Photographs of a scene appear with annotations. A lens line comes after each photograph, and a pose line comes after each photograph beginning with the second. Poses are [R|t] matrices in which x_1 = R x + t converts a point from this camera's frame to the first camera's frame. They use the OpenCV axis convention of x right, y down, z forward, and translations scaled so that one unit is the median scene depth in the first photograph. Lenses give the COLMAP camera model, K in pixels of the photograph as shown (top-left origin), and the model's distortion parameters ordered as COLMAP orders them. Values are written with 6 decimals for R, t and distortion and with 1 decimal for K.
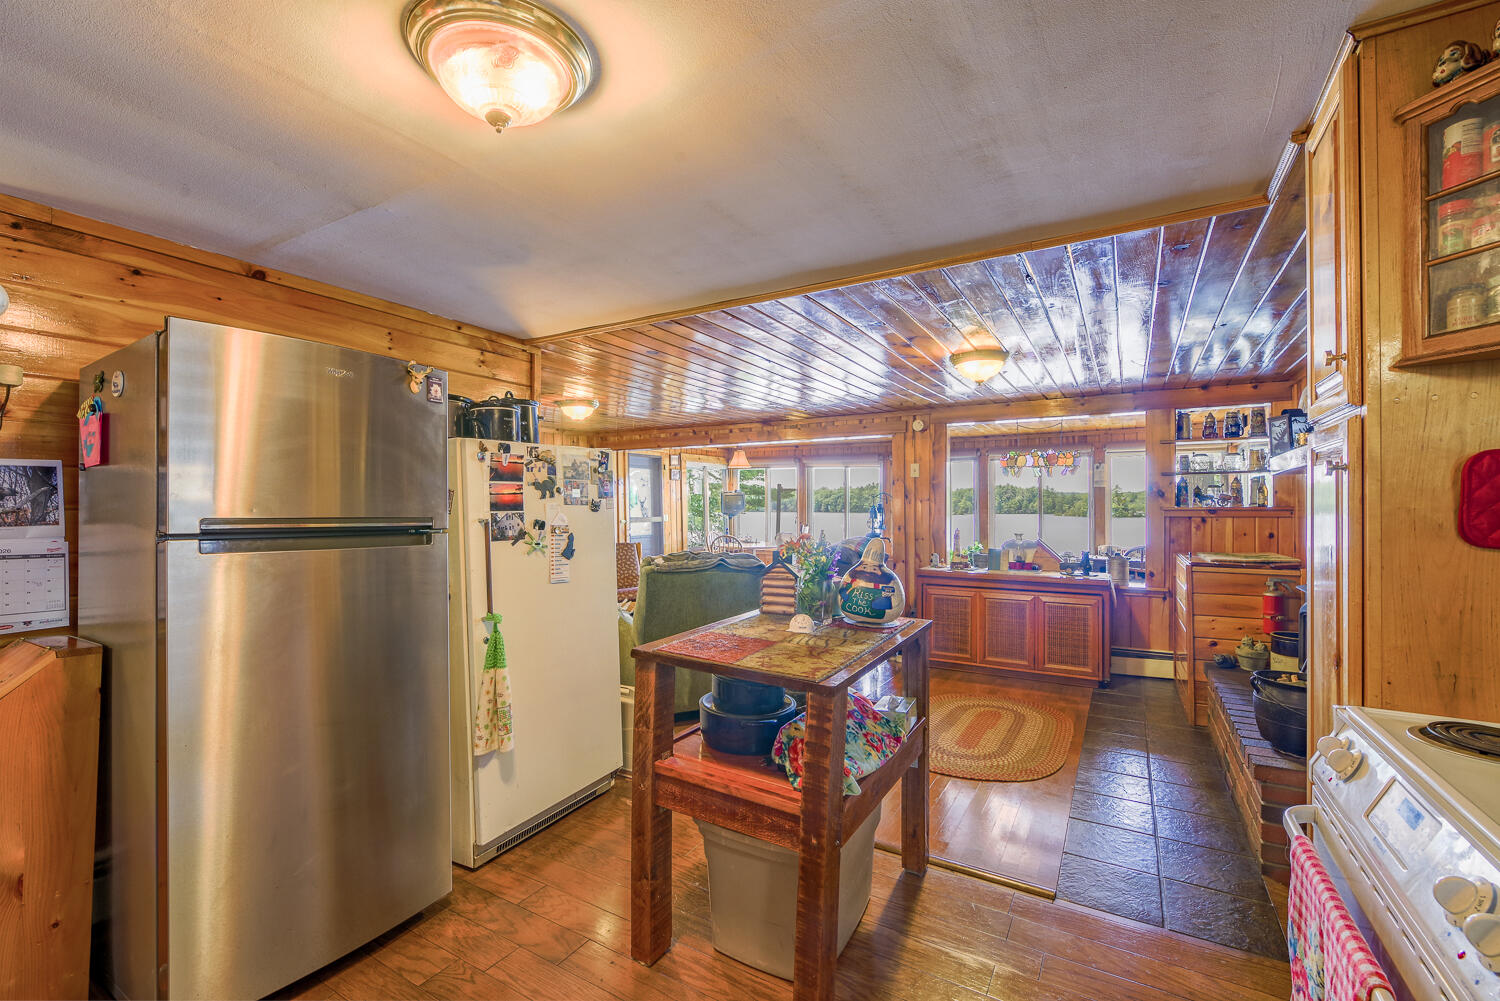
lens RADIAL K [[646.2, 0, 744.2], [0, 646.2, 502.1], [0, 0, 1]] dist [0.000552, -0.000364]
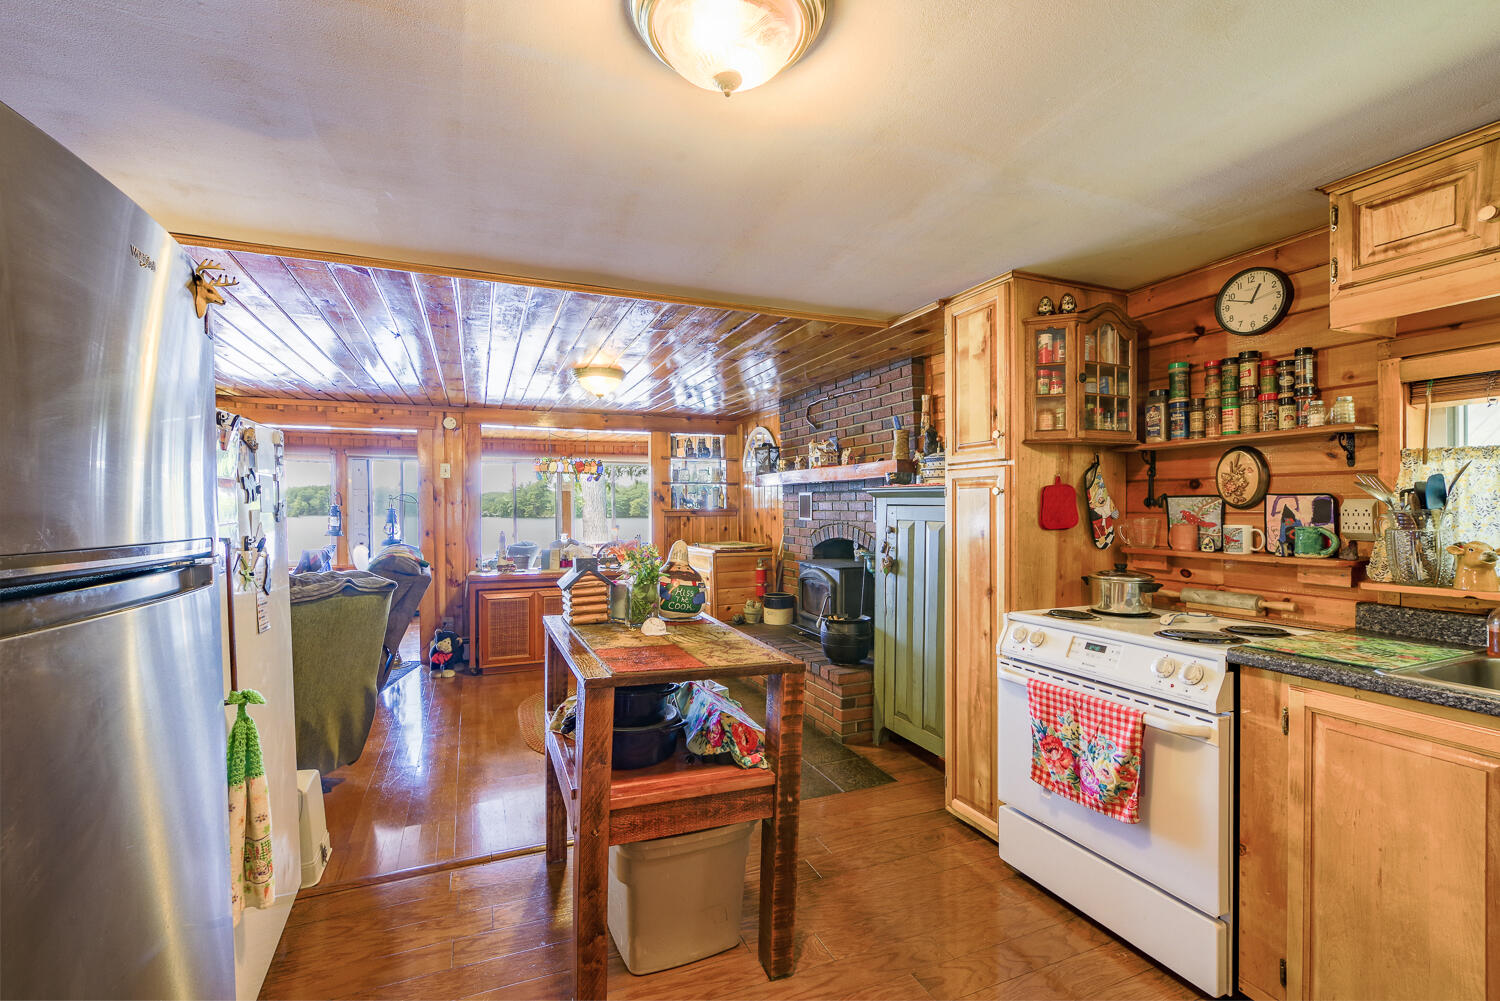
lens RADIAL K [[646.2, 0, 744.2], [0, 646.2, 502.1], [0, 0, 1]] dist [0.000552, -0.000364]
pose [[0.595281, 0.003396, 0.803510, -0.282082], [-0.002767, 0.999994, -0.002176, -0.003490], [-0.803513, -0.000928, 0.595287, 0.118306]]
